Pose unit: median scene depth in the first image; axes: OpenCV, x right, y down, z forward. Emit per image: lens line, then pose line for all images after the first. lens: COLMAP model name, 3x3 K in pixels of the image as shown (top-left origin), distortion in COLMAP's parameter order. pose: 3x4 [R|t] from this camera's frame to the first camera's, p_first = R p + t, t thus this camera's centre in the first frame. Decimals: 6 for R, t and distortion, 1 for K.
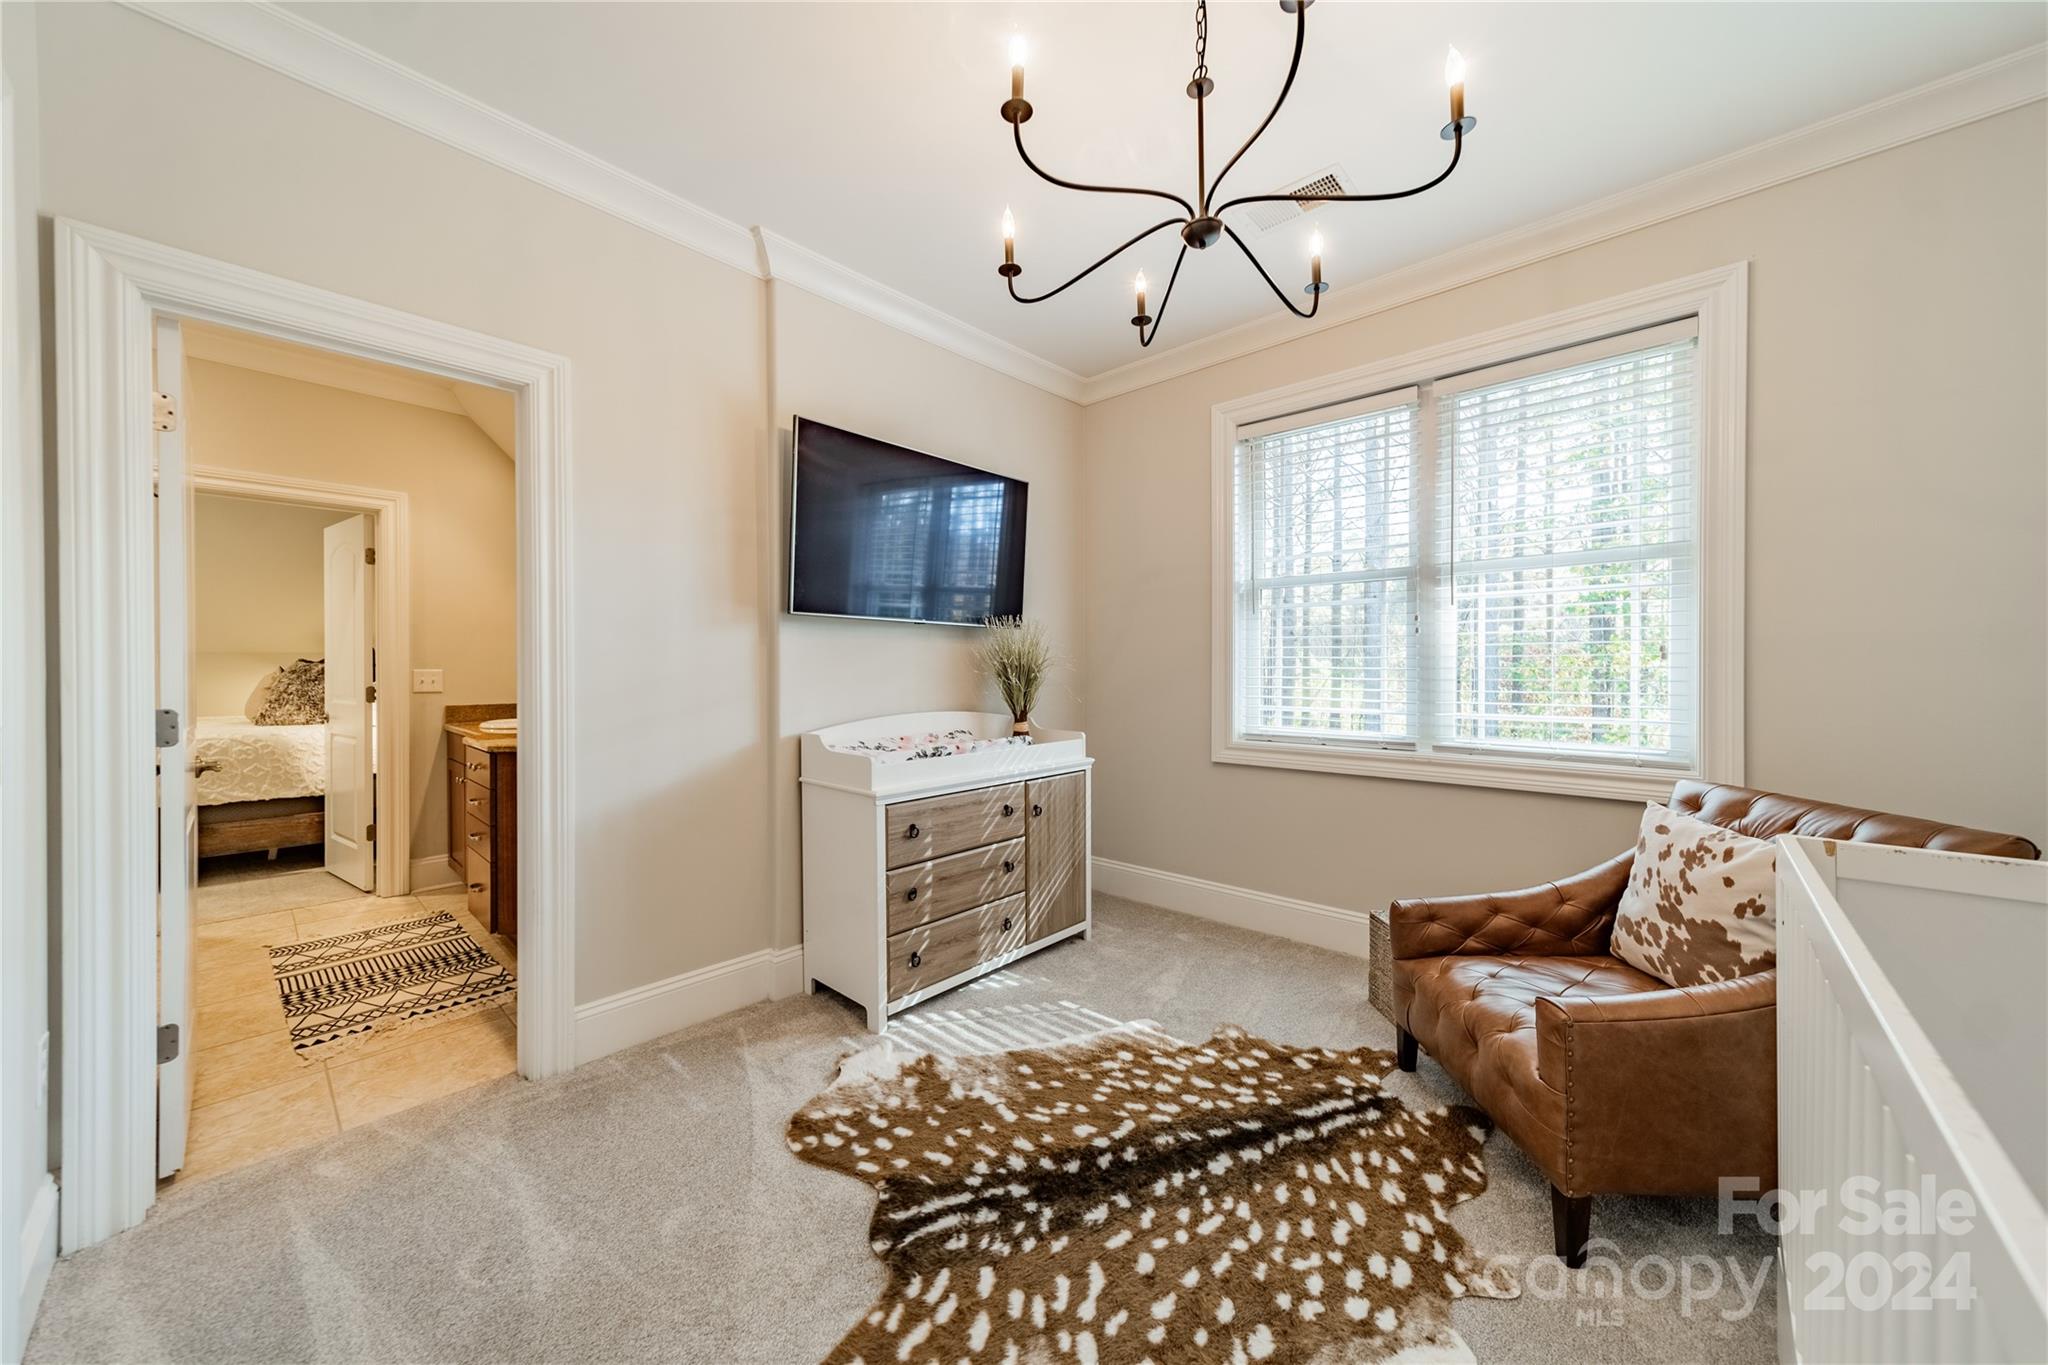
lens RADIAL K [[724.4, 0, 1022.2], [0, 724.4, 677.7], [0, 0, 1]] dist [0.007349, -0.000054]
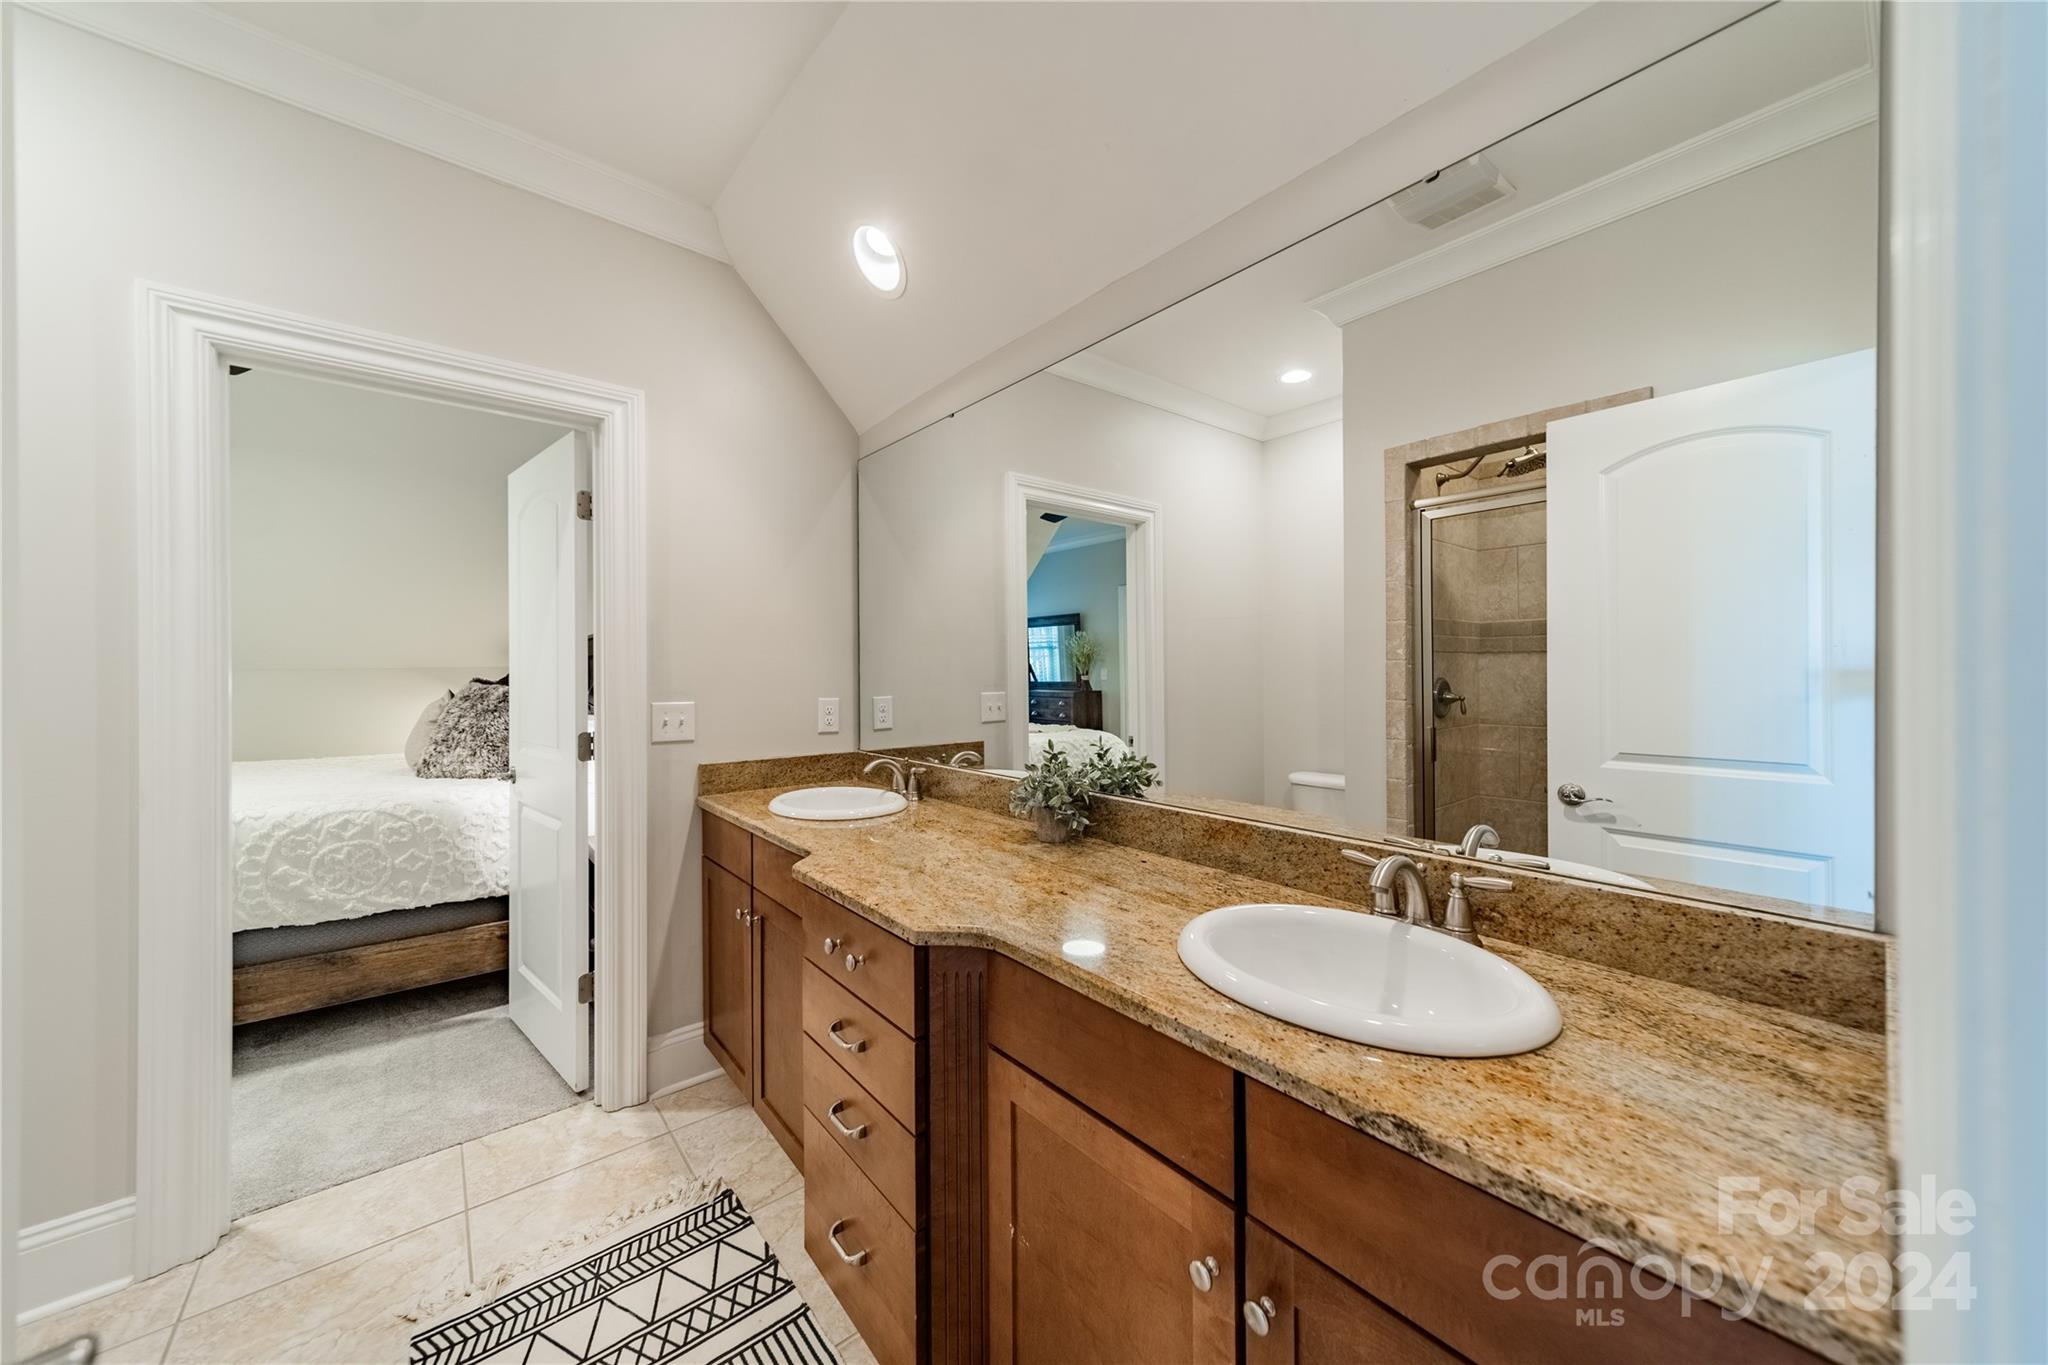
lens RADIAL K [[724.4, 0, 1028.3], [0, 724.4, 672.3], [0, 0, 1]] dist [0.007349, -0.000054]
pose [[0.991494, -0.004864, -0.130063, -0.438577], [0.003847, 0.999960, -0.008065, -0.026684], [0.130097, 0.007496, 0.991473, 0.442965]]
